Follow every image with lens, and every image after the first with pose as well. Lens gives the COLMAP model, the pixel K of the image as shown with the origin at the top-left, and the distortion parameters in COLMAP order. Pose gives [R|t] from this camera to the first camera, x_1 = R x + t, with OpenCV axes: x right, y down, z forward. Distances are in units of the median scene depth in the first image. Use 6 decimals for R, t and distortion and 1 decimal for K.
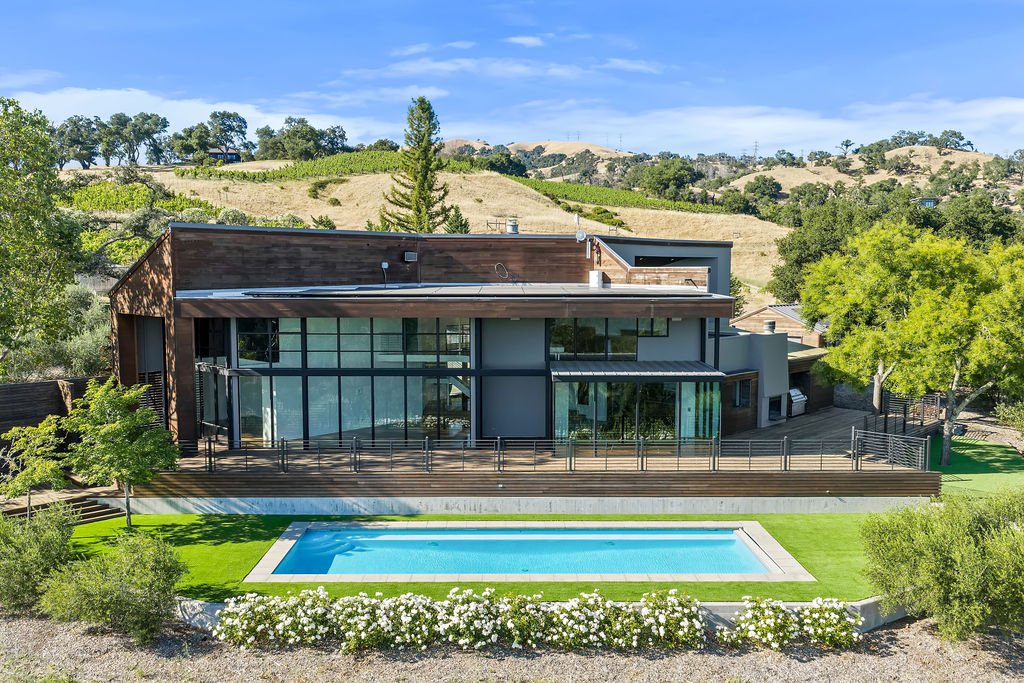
lens RADIAL K [[852.9, 0, 512.0], [0, 852.9, 341.5], [0, 0, 1]] dist [0.001035, -0.002874]
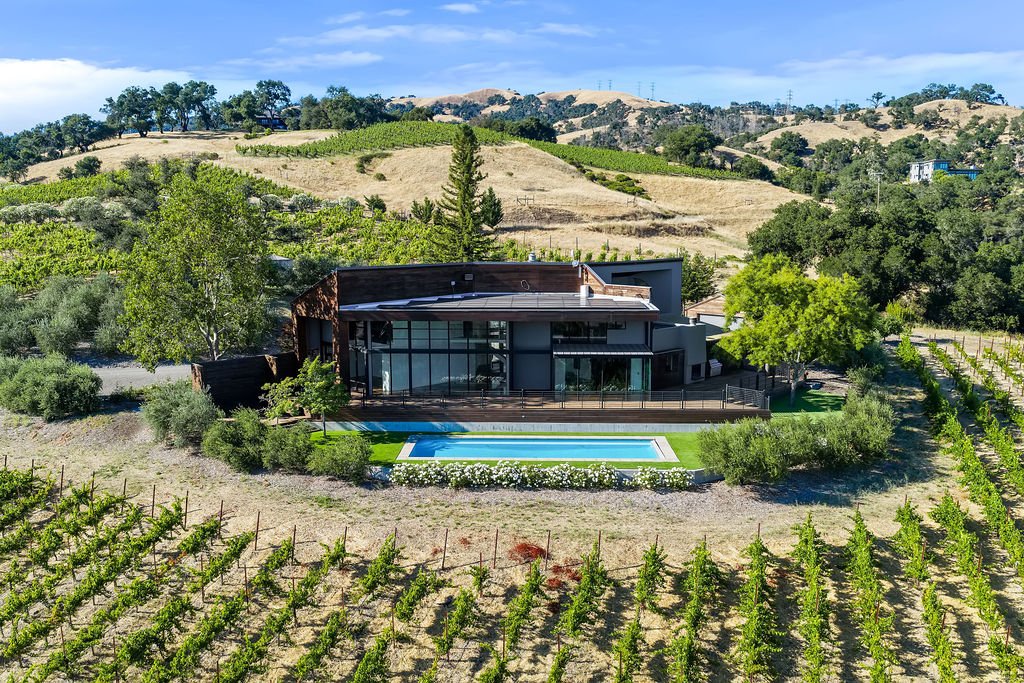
lens RADIAL K [[852.9, 0, 512.0], [0, 852.9, 341.5], [0, 0, 1]] dist [0.001035, -0.002874]
pose [[0.999364, 0.002546, -0.035573, 0.020846], [-0.000472, 0.998305, 0.058195, -0.073814], [0.035661, -0.058141, 0.997671, -0.622606]]
